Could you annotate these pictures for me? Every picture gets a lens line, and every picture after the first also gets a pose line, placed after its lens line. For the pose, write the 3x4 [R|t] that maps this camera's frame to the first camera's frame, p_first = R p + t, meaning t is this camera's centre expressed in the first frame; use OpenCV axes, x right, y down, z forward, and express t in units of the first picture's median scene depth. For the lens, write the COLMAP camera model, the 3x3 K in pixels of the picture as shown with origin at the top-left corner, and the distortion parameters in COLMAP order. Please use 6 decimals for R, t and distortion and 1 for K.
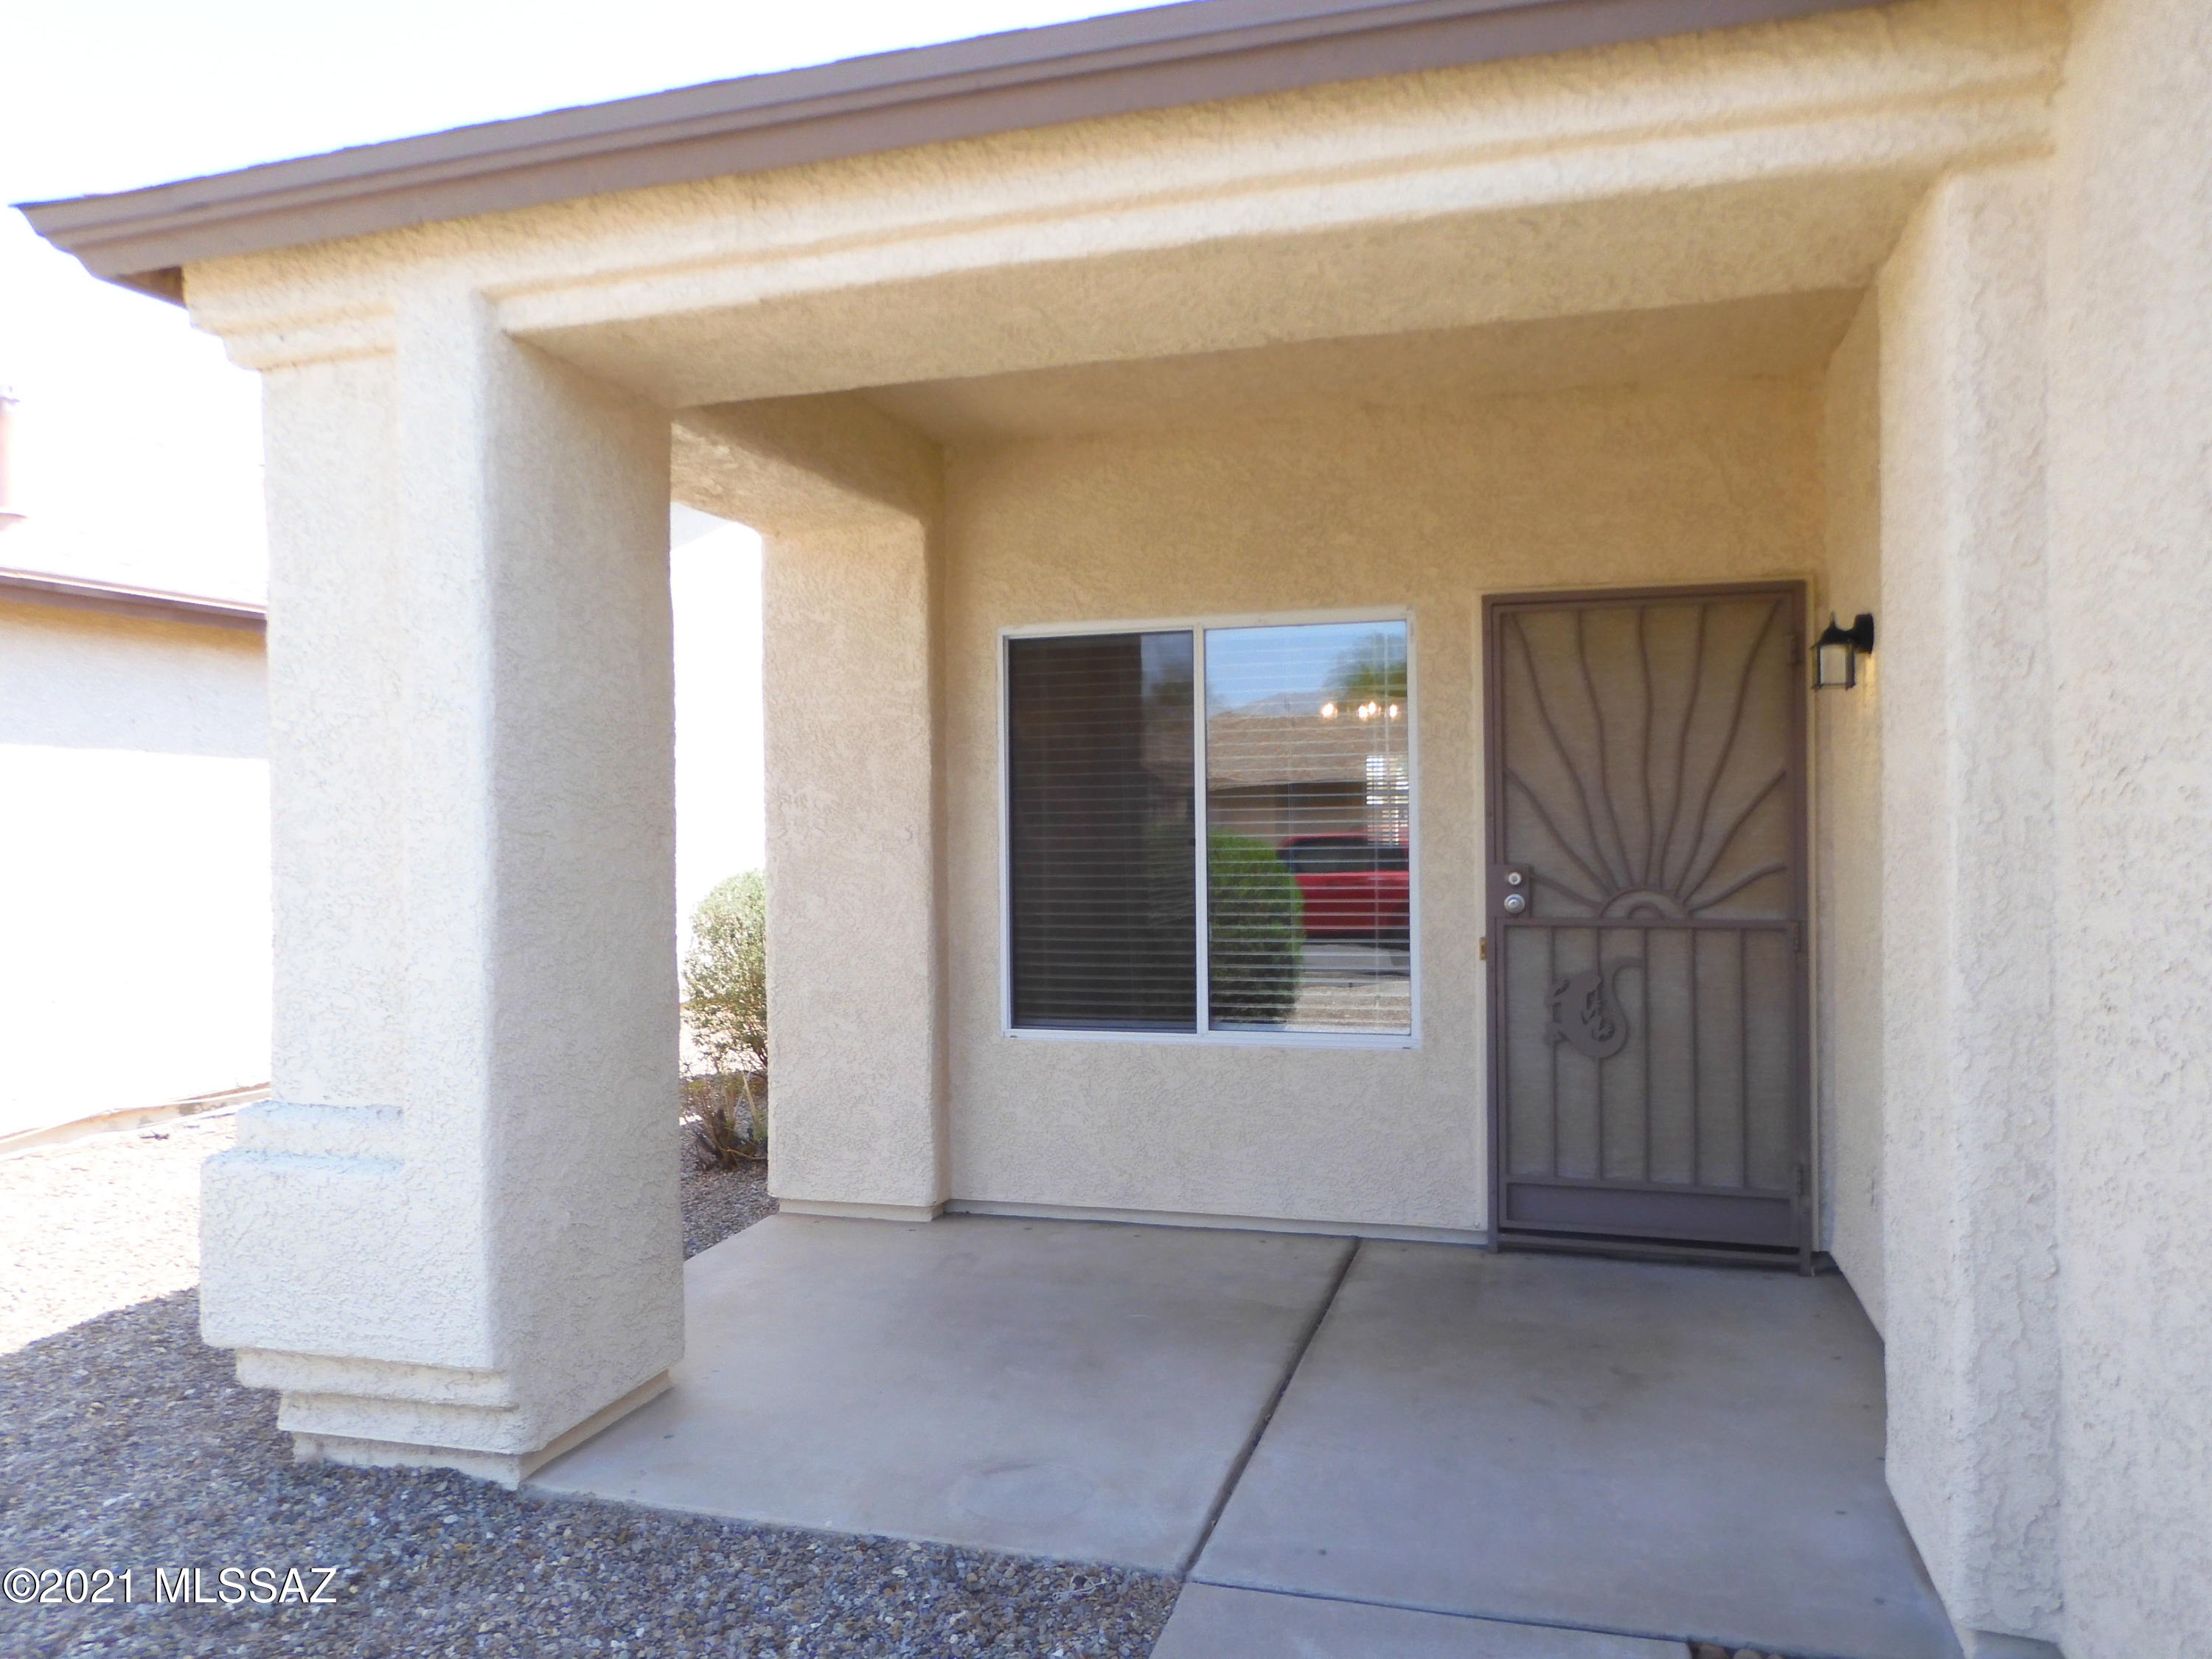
lens RADIAL K [[1547.6, 0, 1093.8], [0, 1547.6, 819.8], [0, 0, 1]] dist [-0.004623, -0.003375]
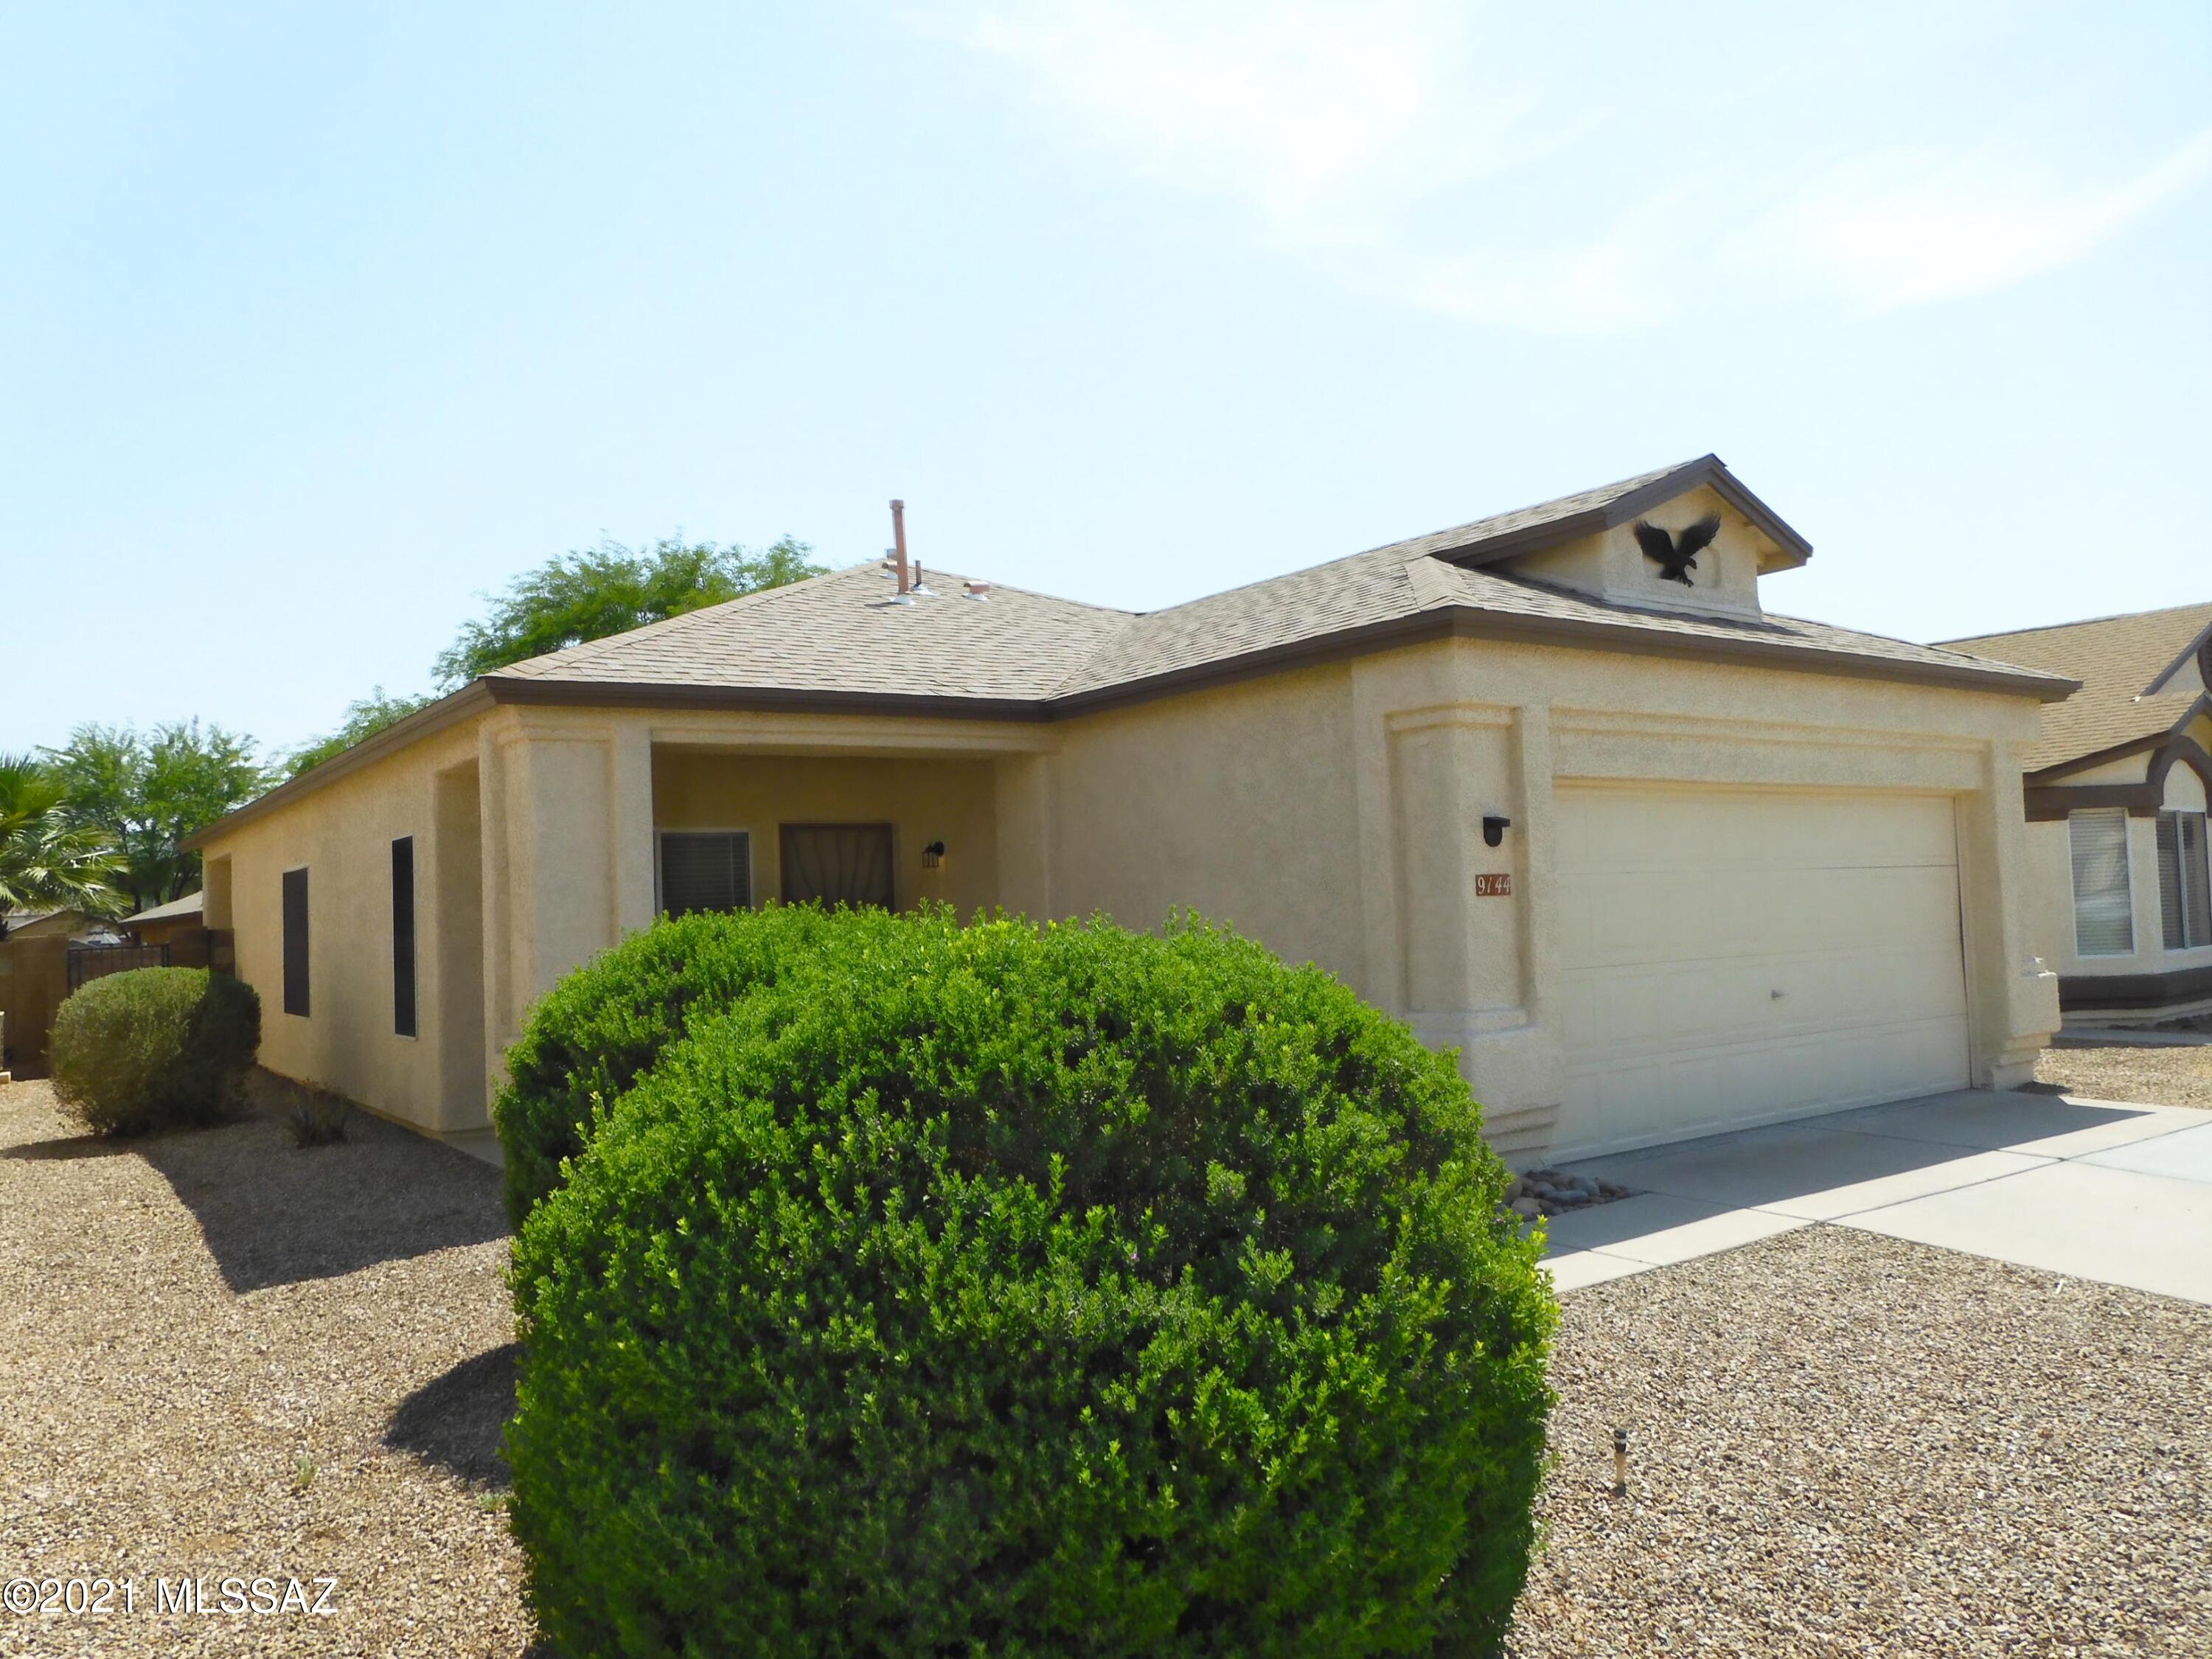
lens RADIAL K [[1592.6, 0, 1106.0], [0, 1592.6, 829.5], [0, 0, 1]] dist [0.001786, 0.005237]
pose [[0.602398, 0.024650, 0.797815, -1.431941], [0.032352, 0.997948, -0.055261, 0.015917], [-0.797540, 0.059100, 0.600364, -0.888595]]
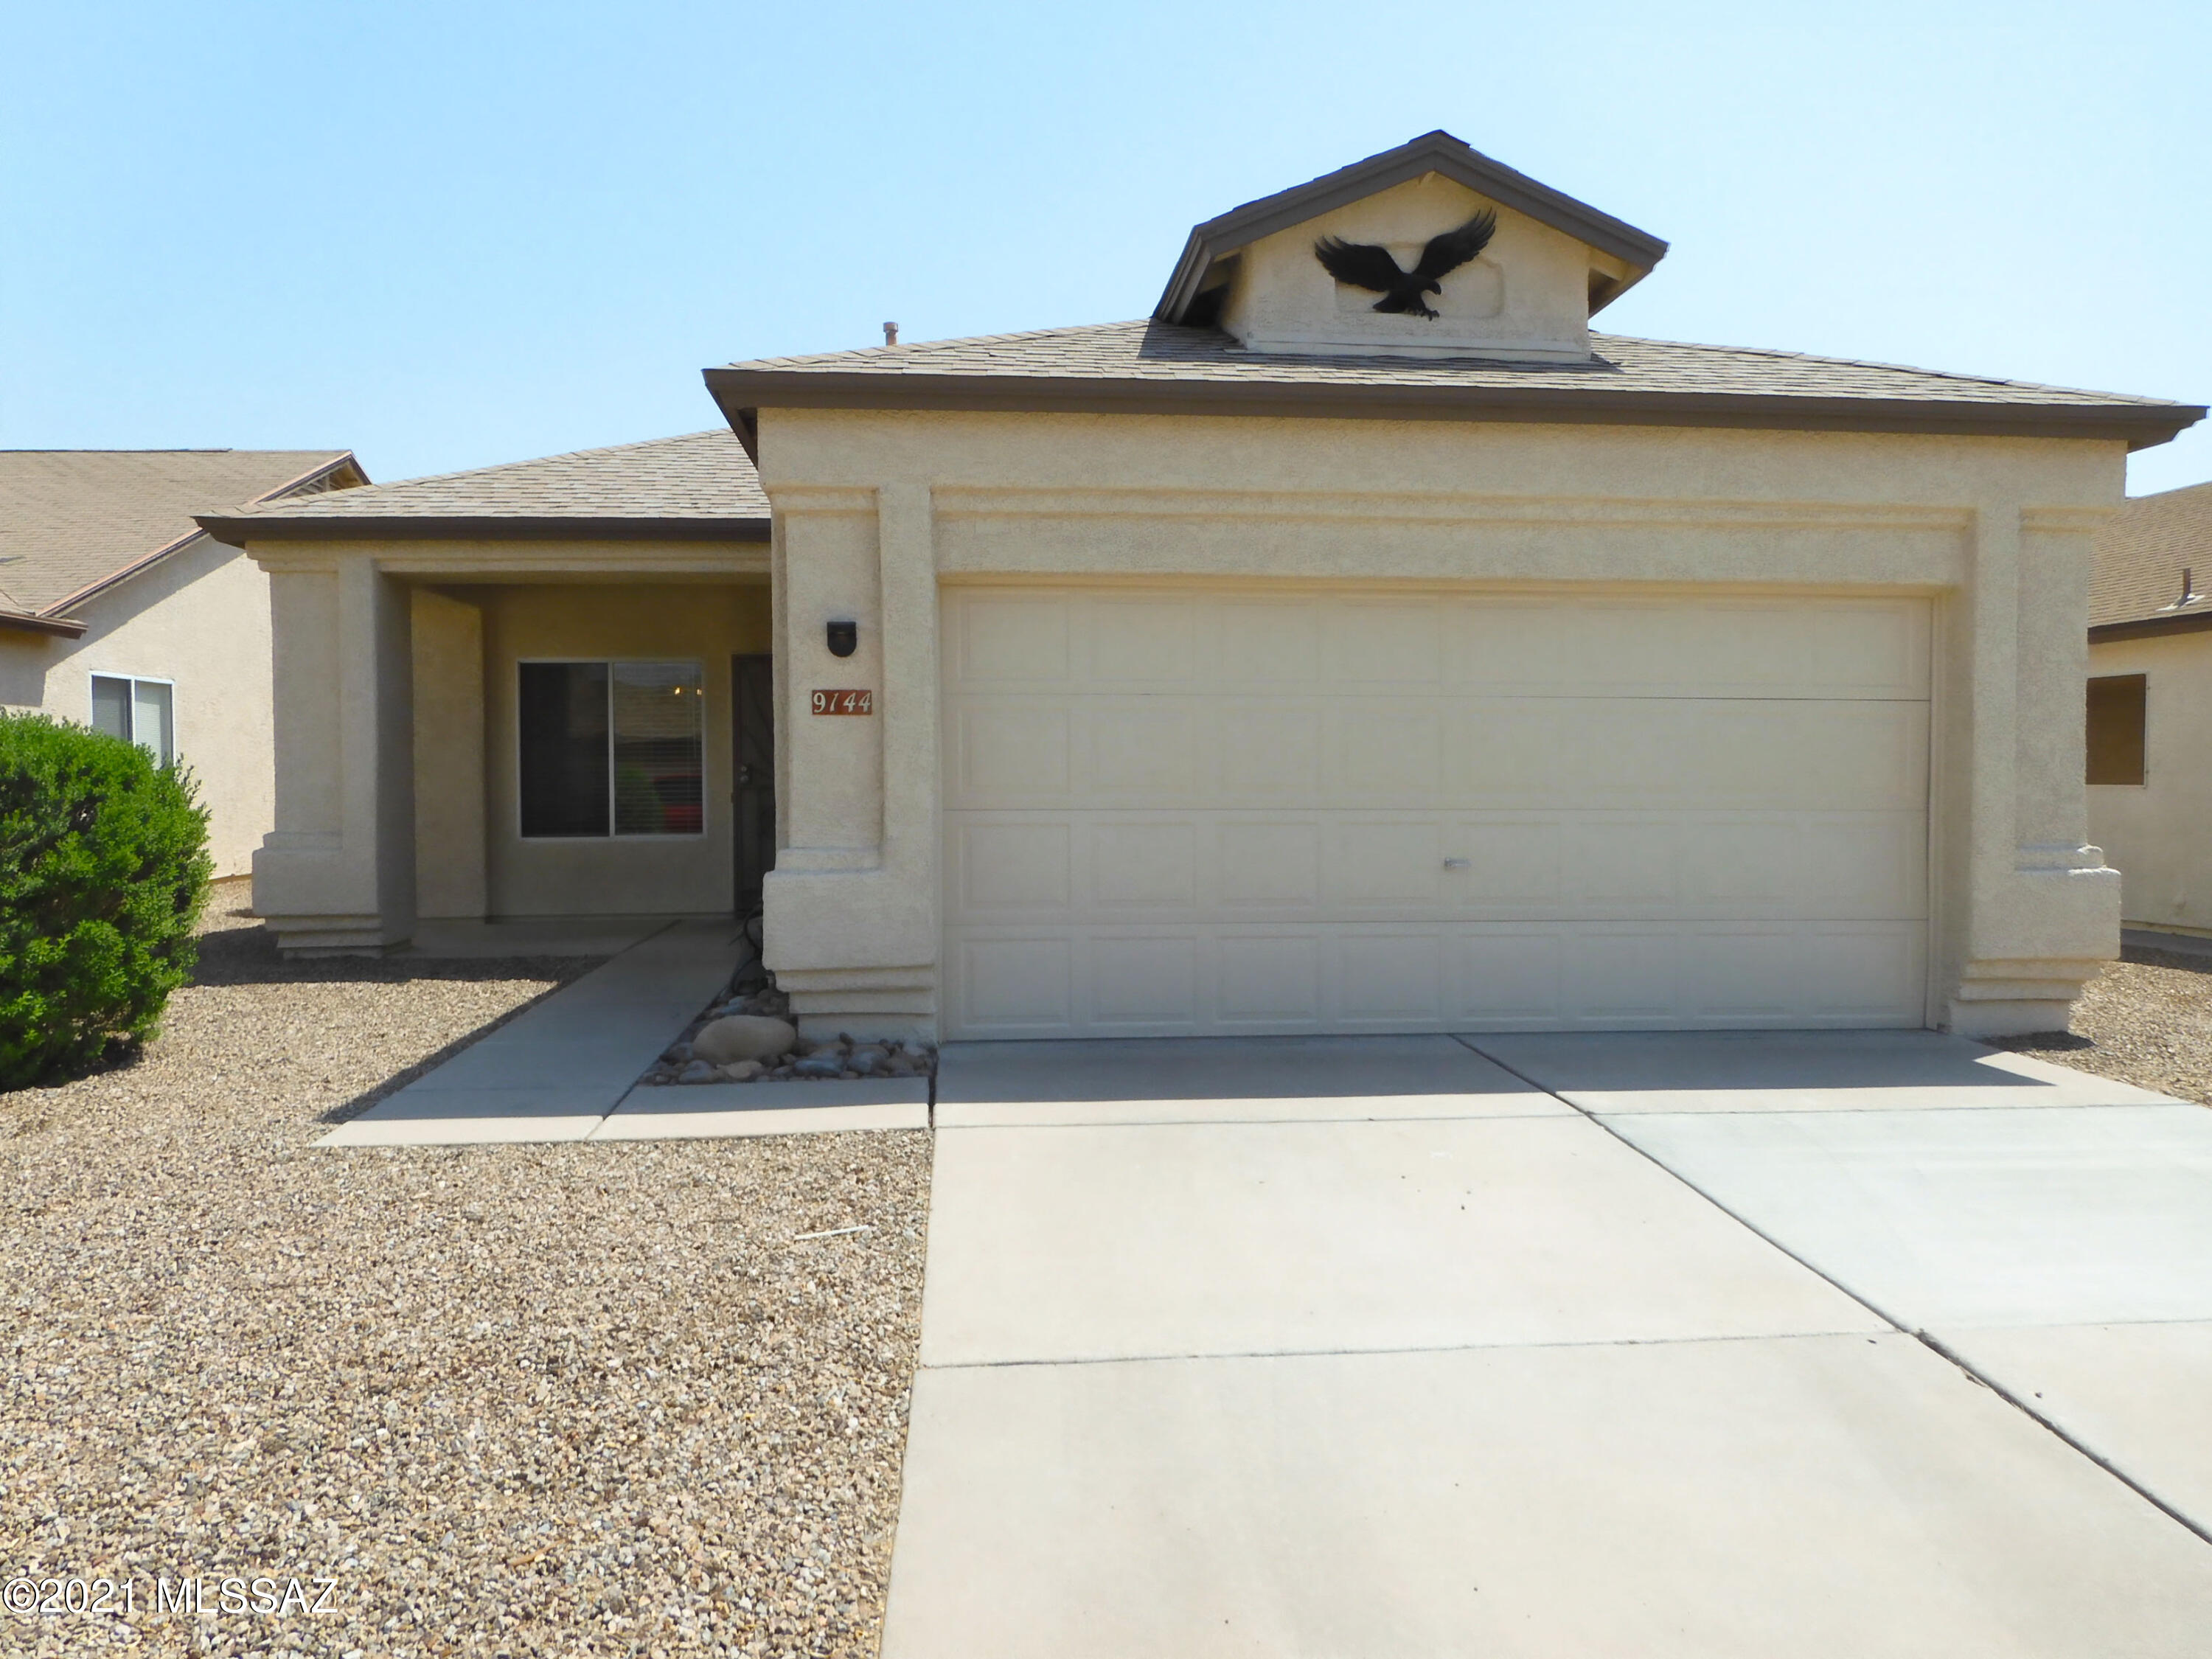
lens RADIAL K [[1547.6, 0, 1093.8], [0, 1547.6, 819.8], [0, 0, 1]] dist [-0.004623, -0.003375]
pose [[0.923192, -0.003556, 0.384322, -0.170024], [-0.004251, 0.999802, 0.019464, 0.071085], [-0.384315, -0.019603, 0.922994, -1.562117]]
